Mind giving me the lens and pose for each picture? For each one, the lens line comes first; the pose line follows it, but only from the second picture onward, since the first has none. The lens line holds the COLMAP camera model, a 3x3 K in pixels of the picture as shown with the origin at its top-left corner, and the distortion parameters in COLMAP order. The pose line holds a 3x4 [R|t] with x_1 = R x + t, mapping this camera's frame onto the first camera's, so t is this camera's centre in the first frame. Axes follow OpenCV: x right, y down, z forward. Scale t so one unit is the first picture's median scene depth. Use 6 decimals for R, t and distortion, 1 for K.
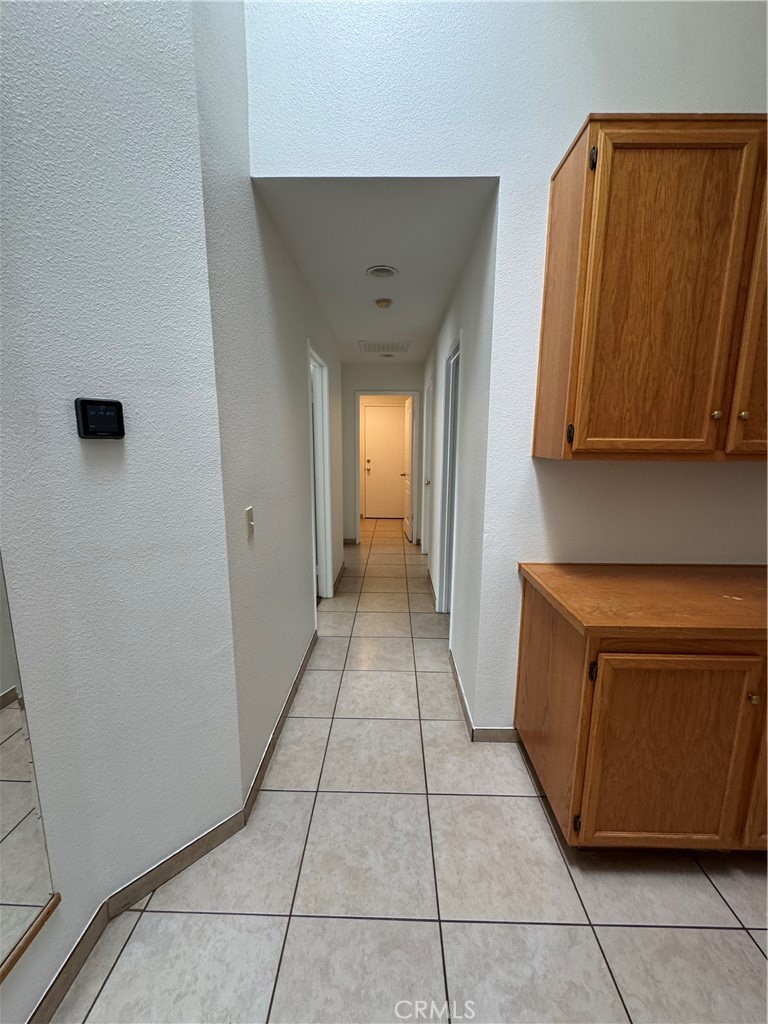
lens RADIAL K [[409.6, 0, 381.3], [0, 409.6, 511.8], [0, 0, 1]] dist [-0.000969, 0.000879]
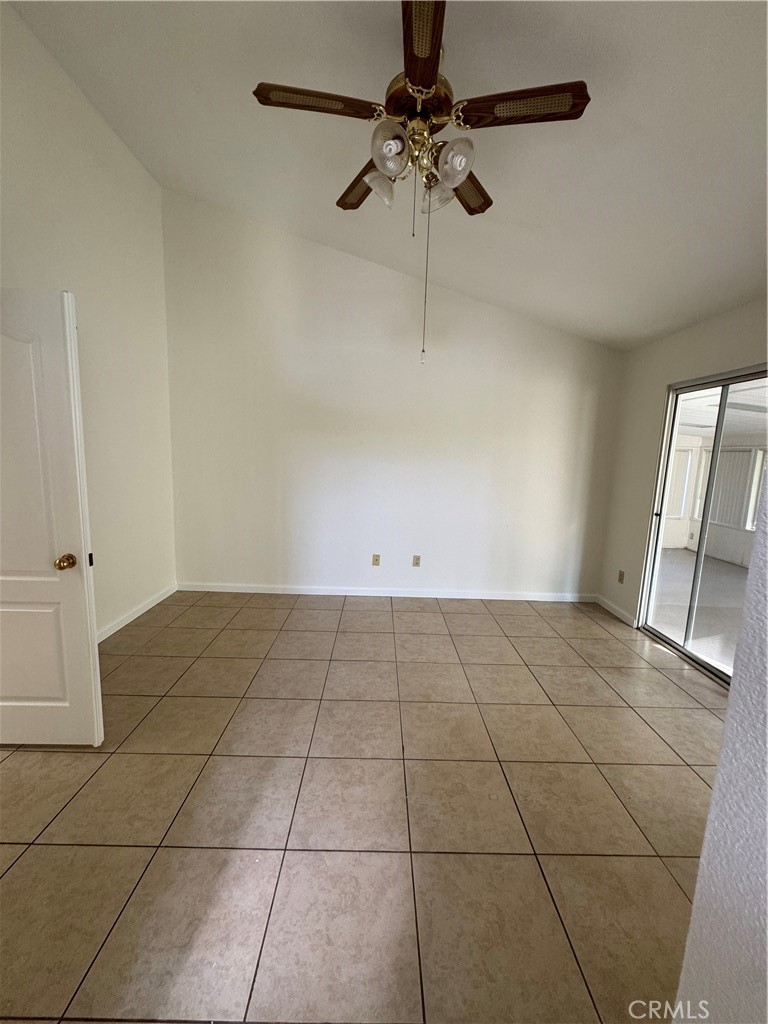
lens RADIAL K [[409.6, 0, 381.4], [0, 409.6, 511.6], [0, 0, 1]] dist [-0.000969, 0.000879]
pose [[0.999172, 0.021232, 0.034701, -0.005744], [-0.020328, 0.999450, -0.026193, 0.031108], [-0.035238, 0.025466, 0.999054, -0.184404]]
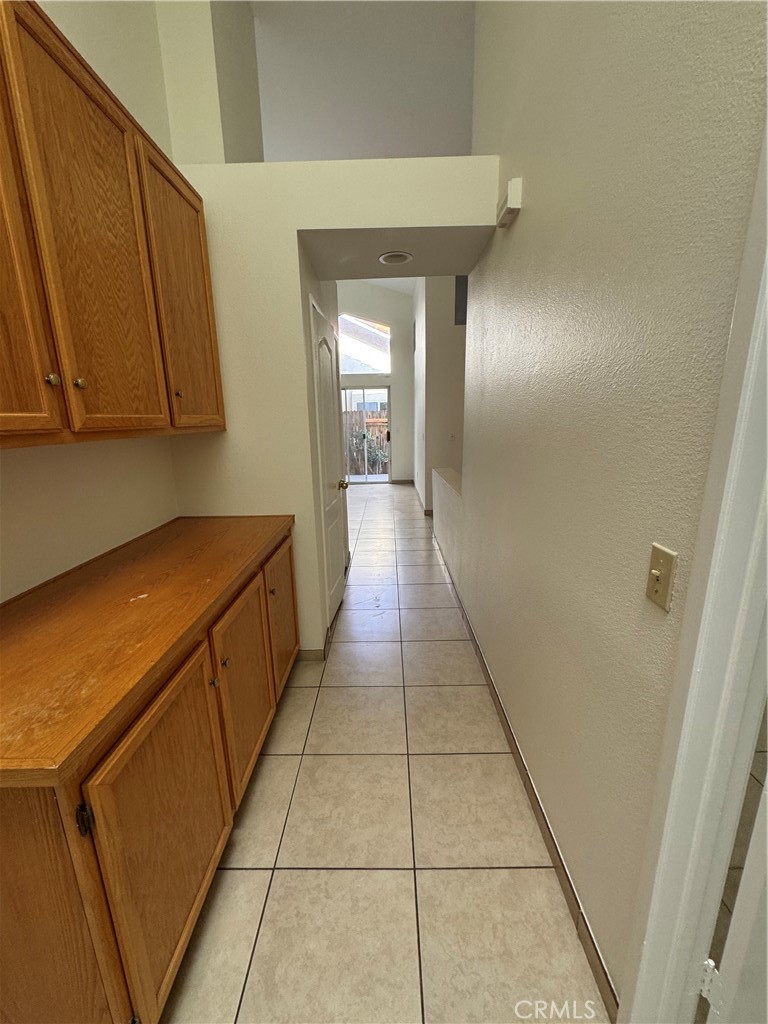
lens RADIAL K [[409.6, 0, 387.4], [0, 409.6, 512.8], [0, 0, 1]] dist [-0.000969, 0.000879]
pose [[-0.021601, -0.239033, 0.970771, 0.044109], [0.180017, 0.954198, 0.238958, -0.076630], [-0.983426, 0.179917, 0.022418, 0.436774]]
